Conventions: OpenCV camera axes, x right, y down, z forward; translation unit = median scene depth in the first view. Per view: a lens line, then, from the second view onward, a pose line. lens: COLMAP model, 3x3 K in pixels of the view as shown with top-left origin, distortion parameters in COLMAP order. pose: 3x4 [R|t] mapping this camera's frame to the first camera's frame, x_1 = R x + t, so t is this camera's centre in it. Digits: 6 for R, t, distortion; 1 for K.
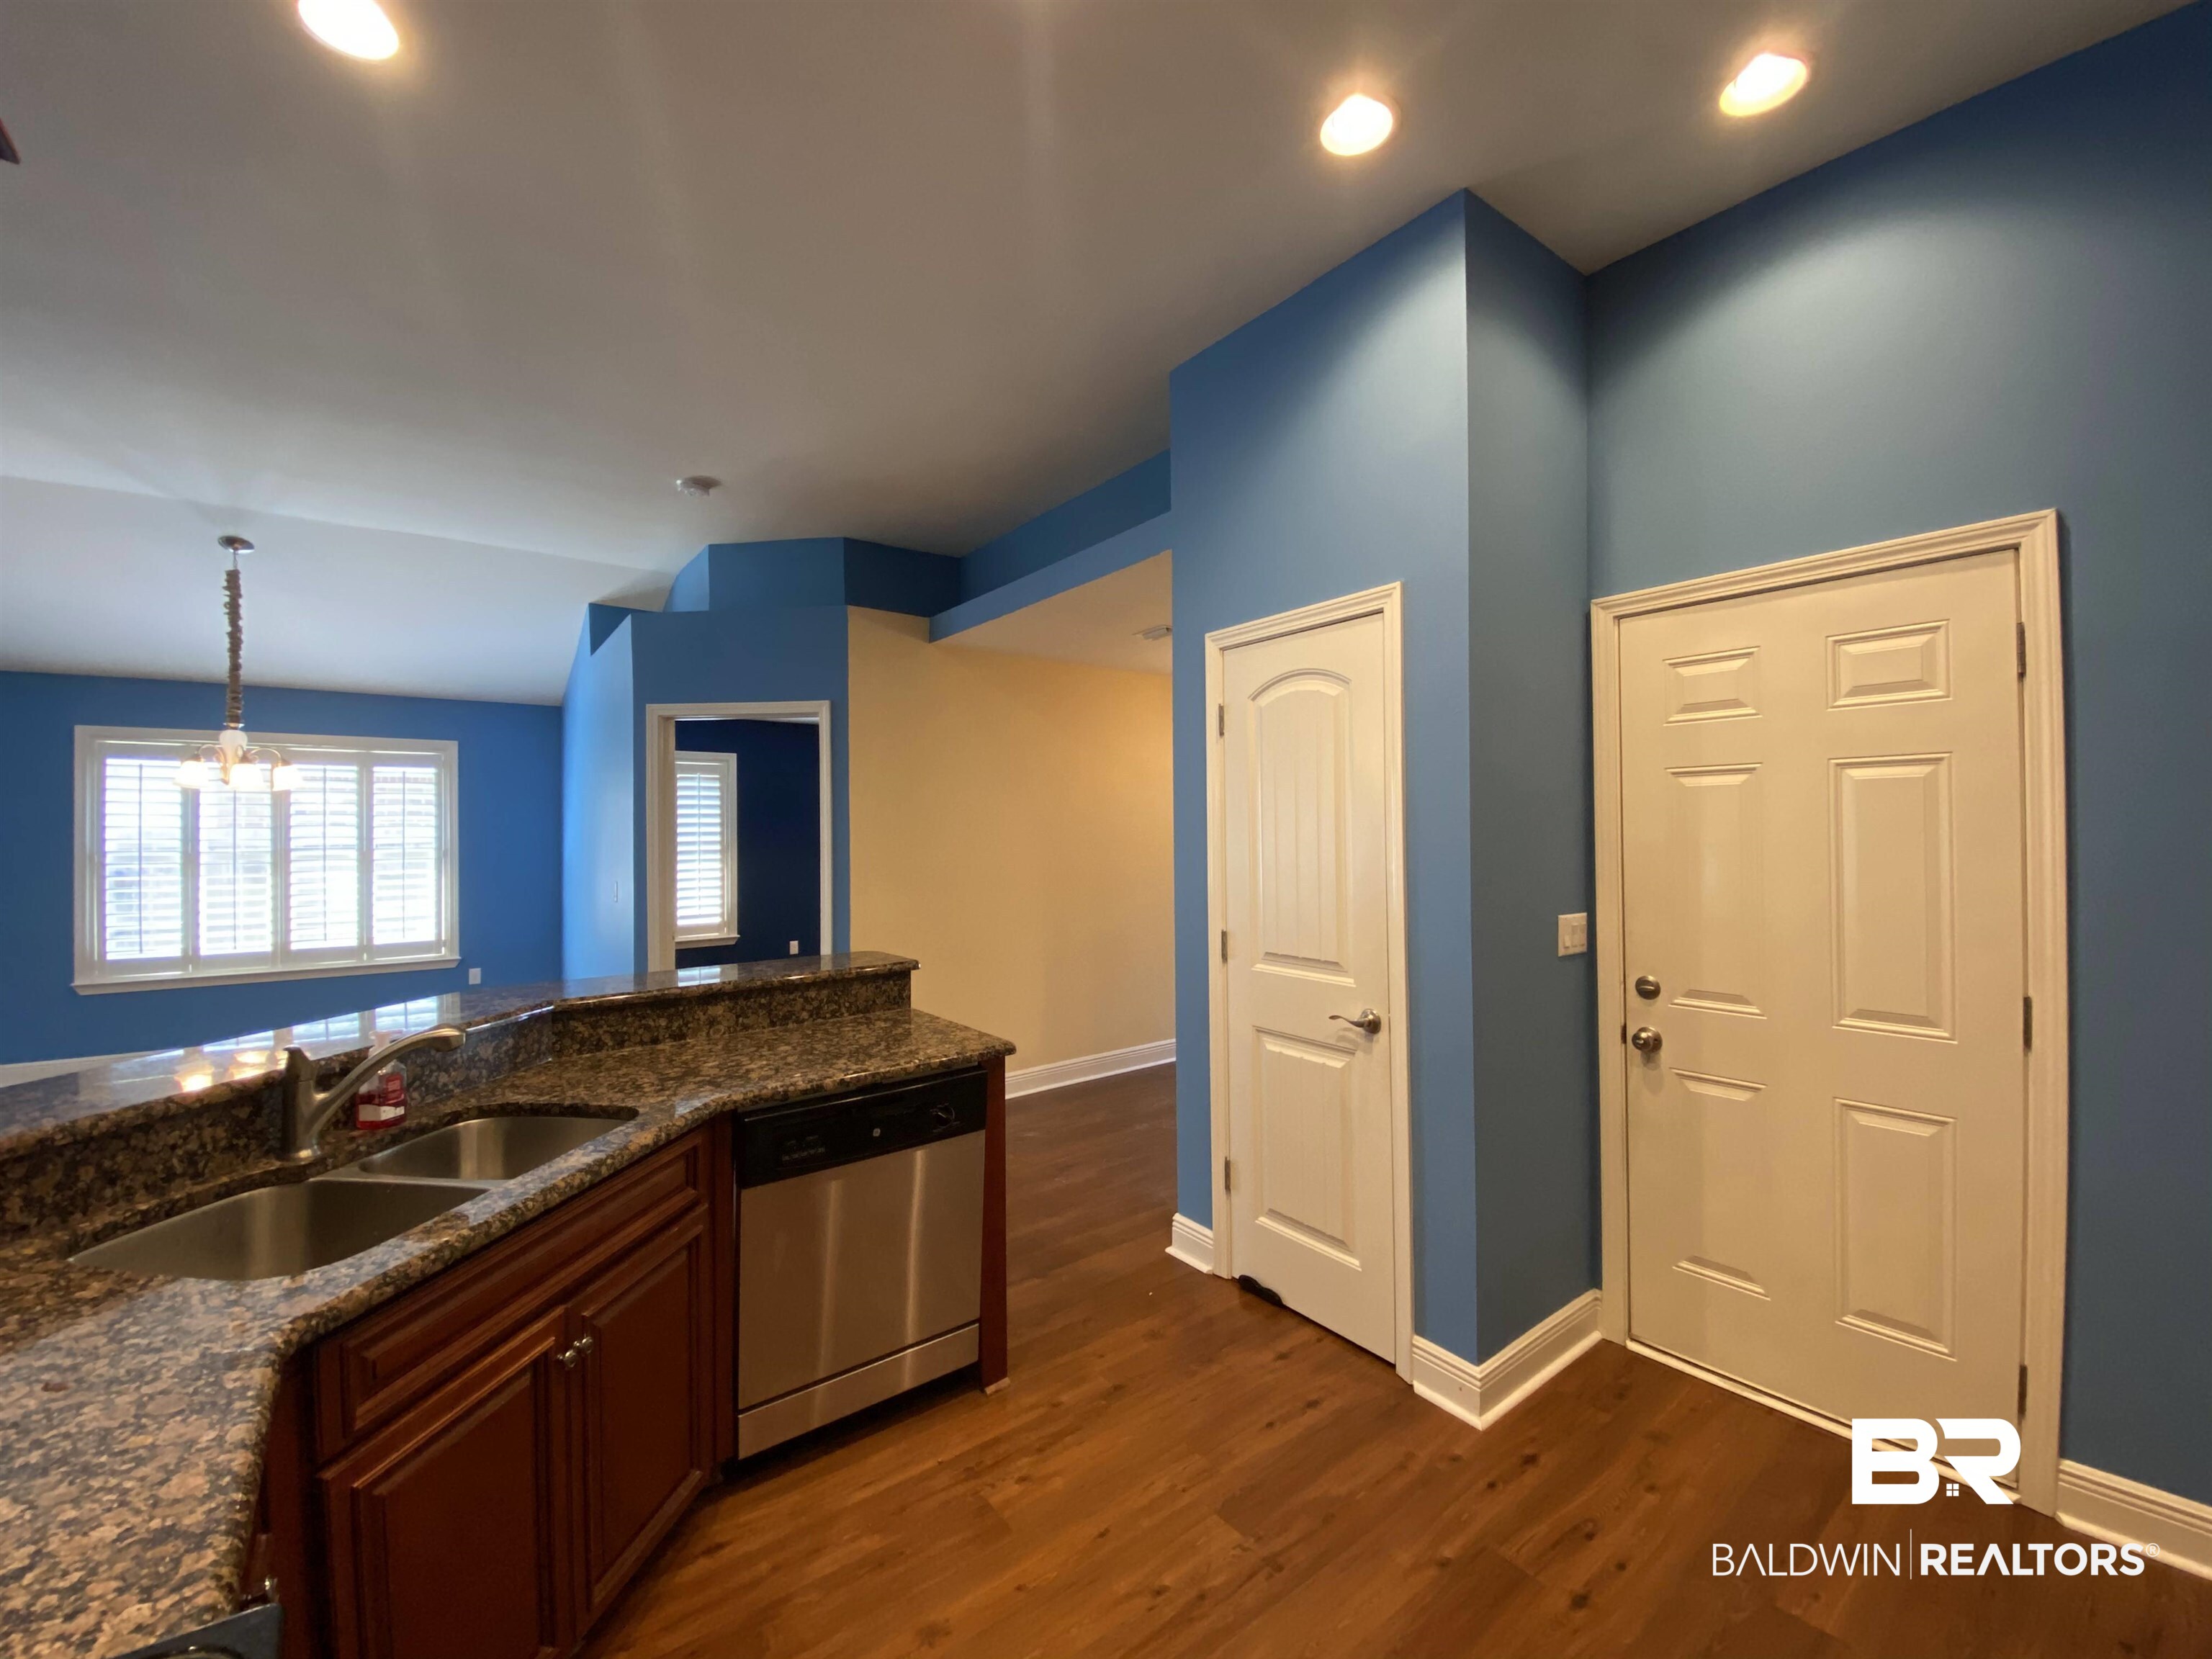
lens RADIAL K [[890.2, 0, 1088.1], [0, 890.2, 822.3], [0, 0, 1]] dist [0.057365, -0.036827]
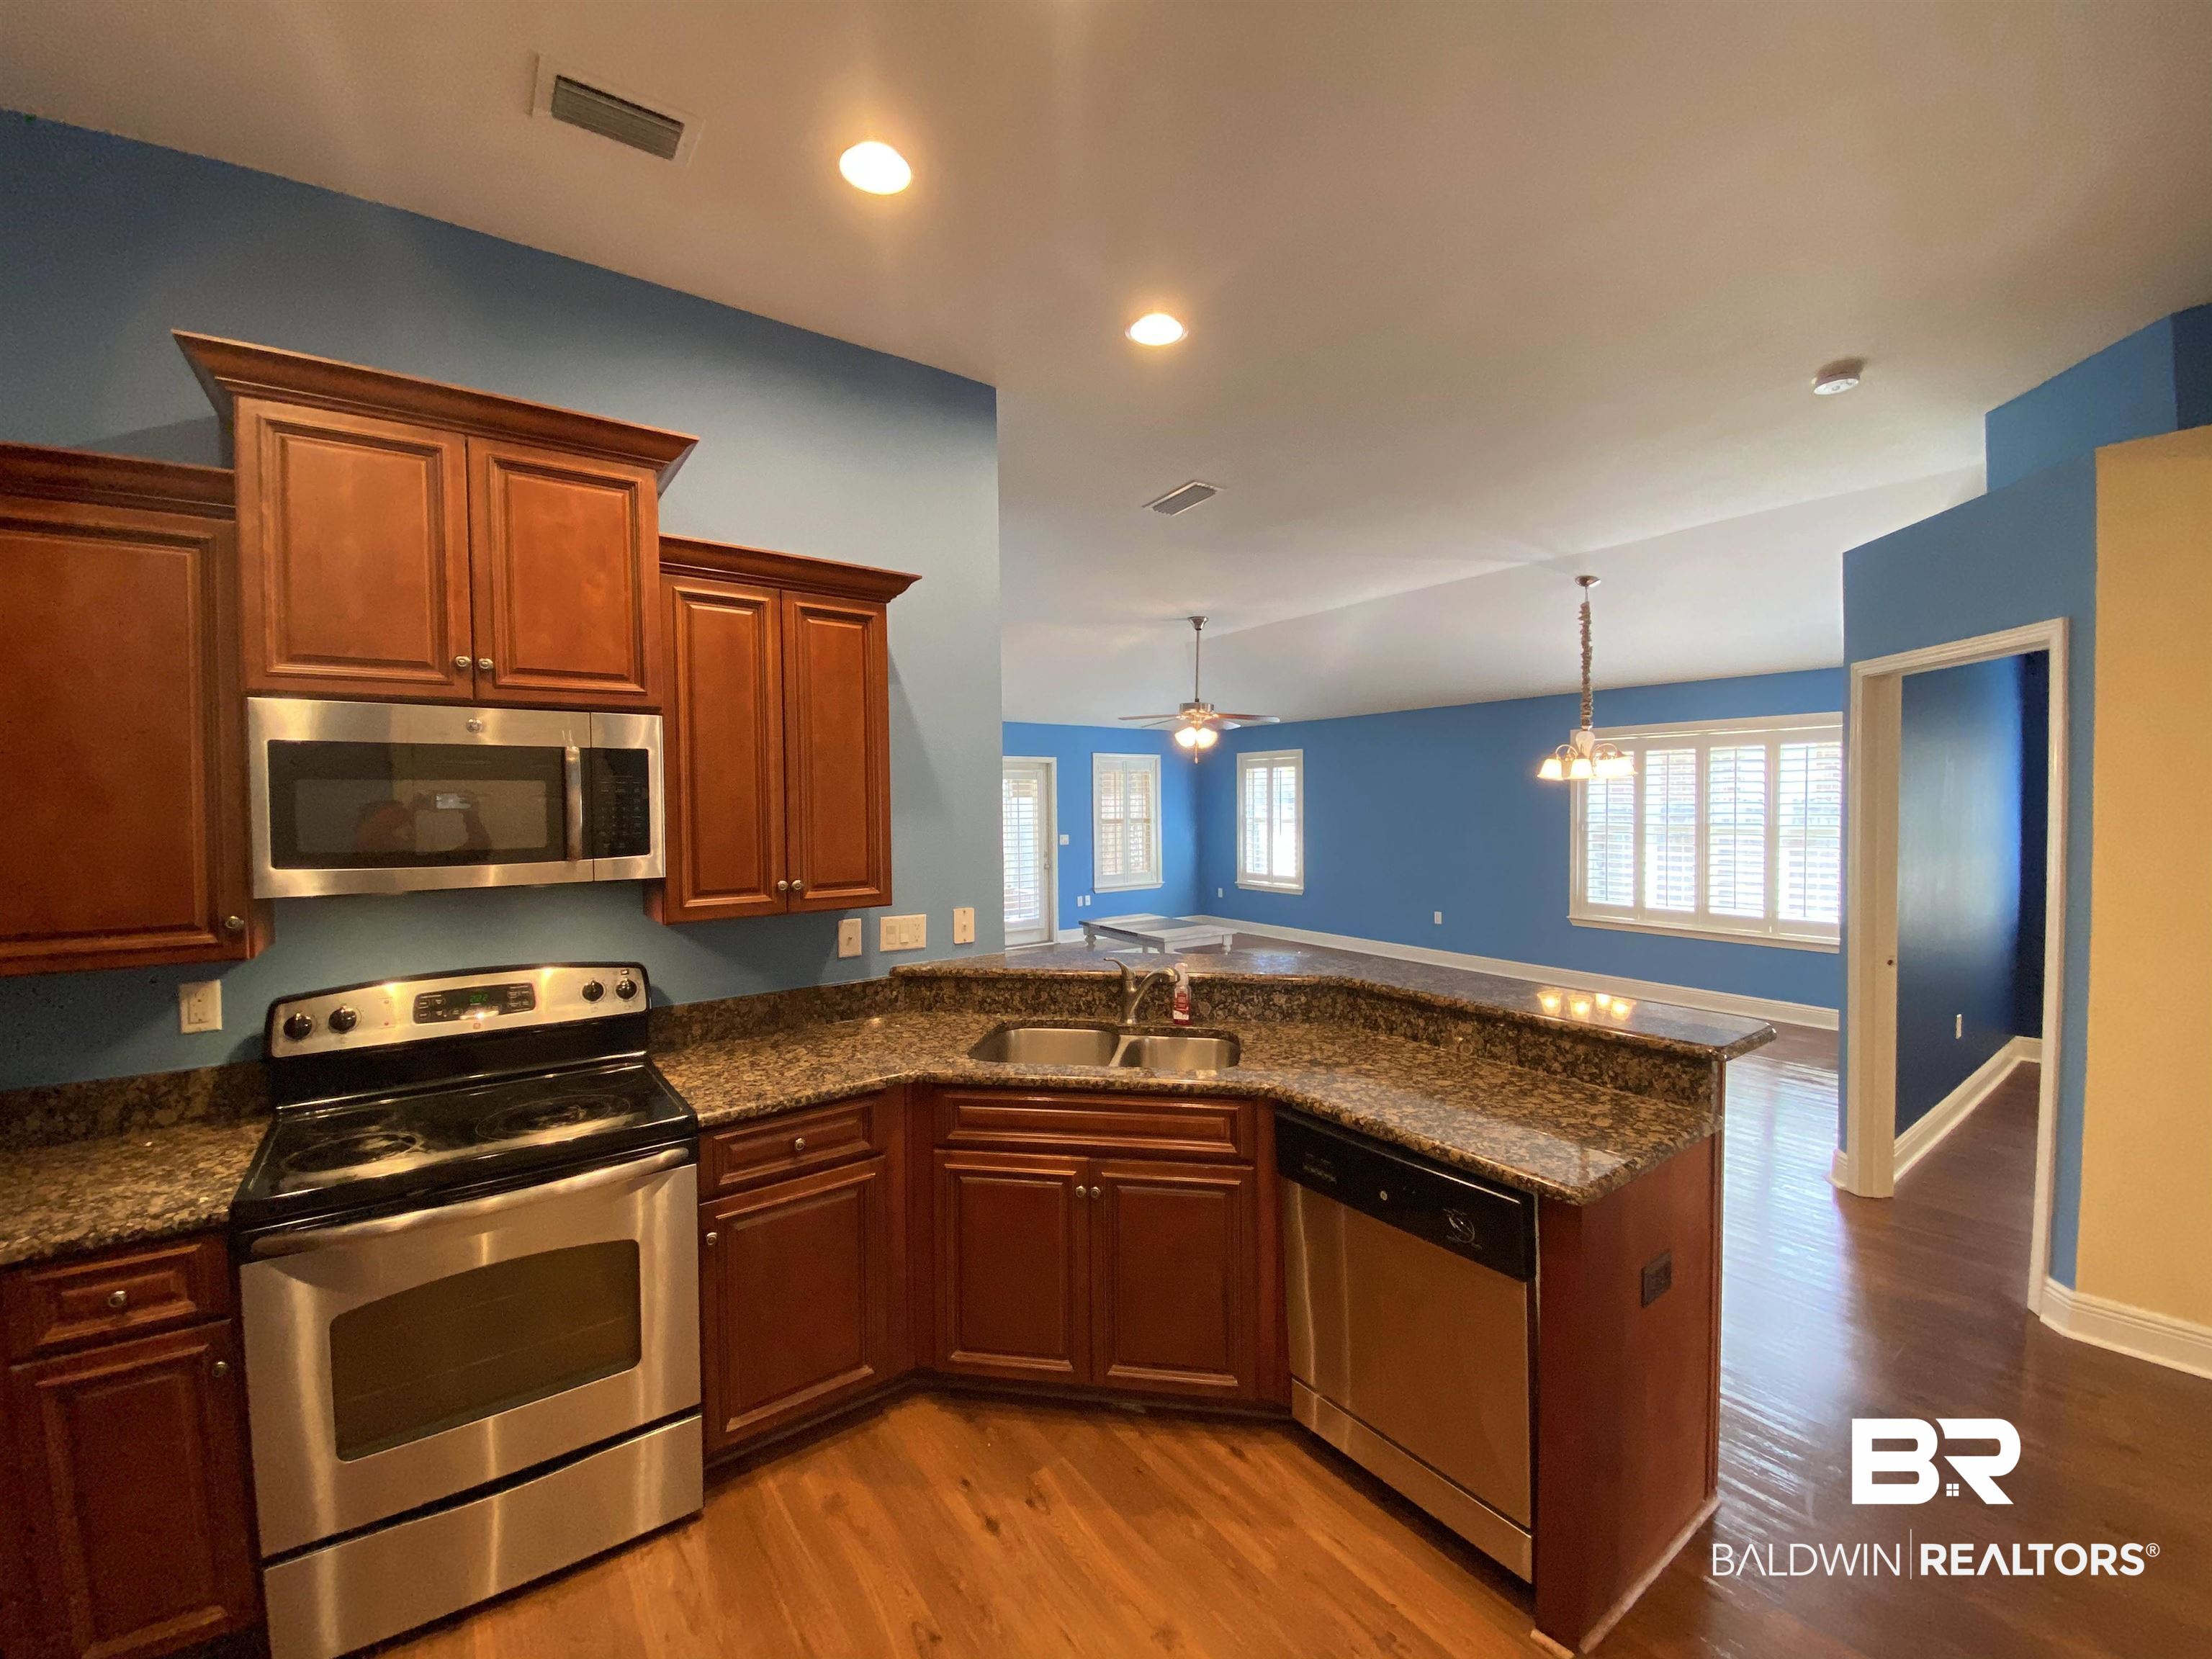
lens RADIAL K [[890.9, 0, 1112.9], [0, 890.9, 825.3], [0, 0, 1]] dist [0.033015, -0.024095]
pose [[0.008277, 0.037240, -0.999272, 0.291060], [0.014837, 0.999192, 0.037360, -0.027087], [0.999856, -0.015136, 0.007718, 0.332280]]
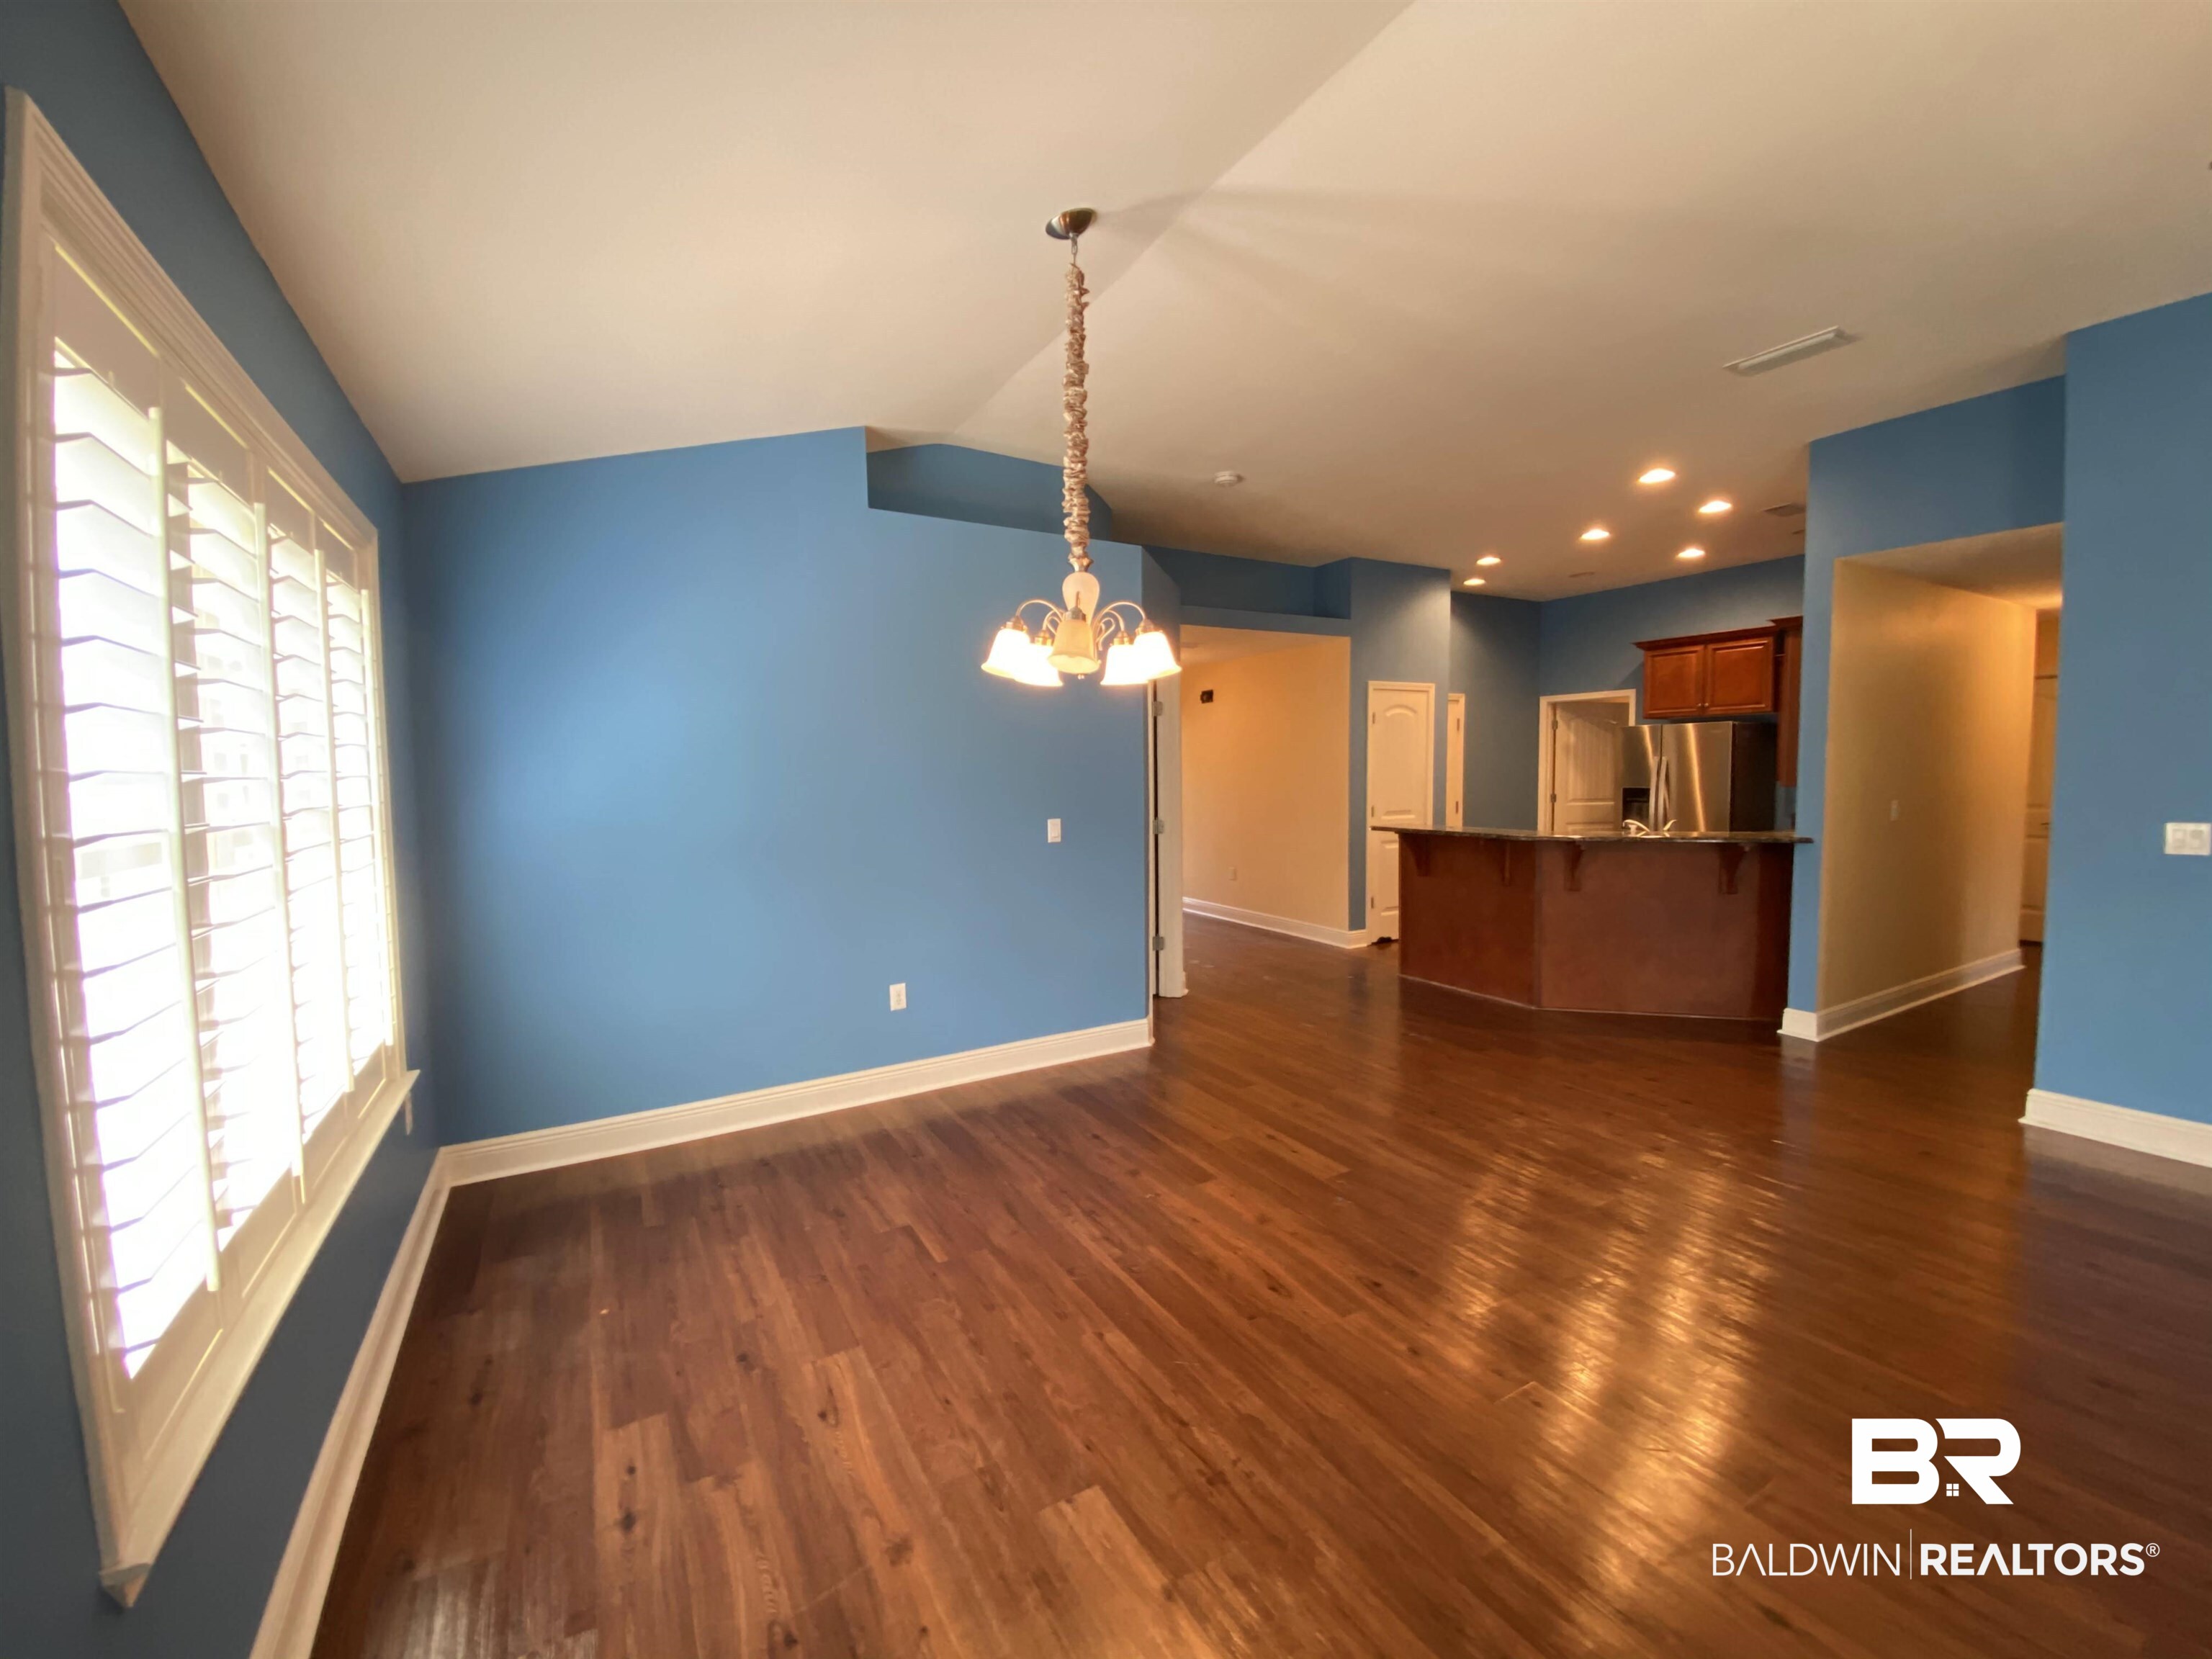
lens RADIAL K [[897.0, 0, 1115.7], [0, 897.0, 825.8], [0, 0, 1]] dist [0.030814, -0.023880]
pose [[0.098248, -0.057487, 0.993500, -1.472925], [-0.001095, 0.998323, 0.057874, 0.022460], [-0.995161, -0.006774, 0.098020, 0.910309]]
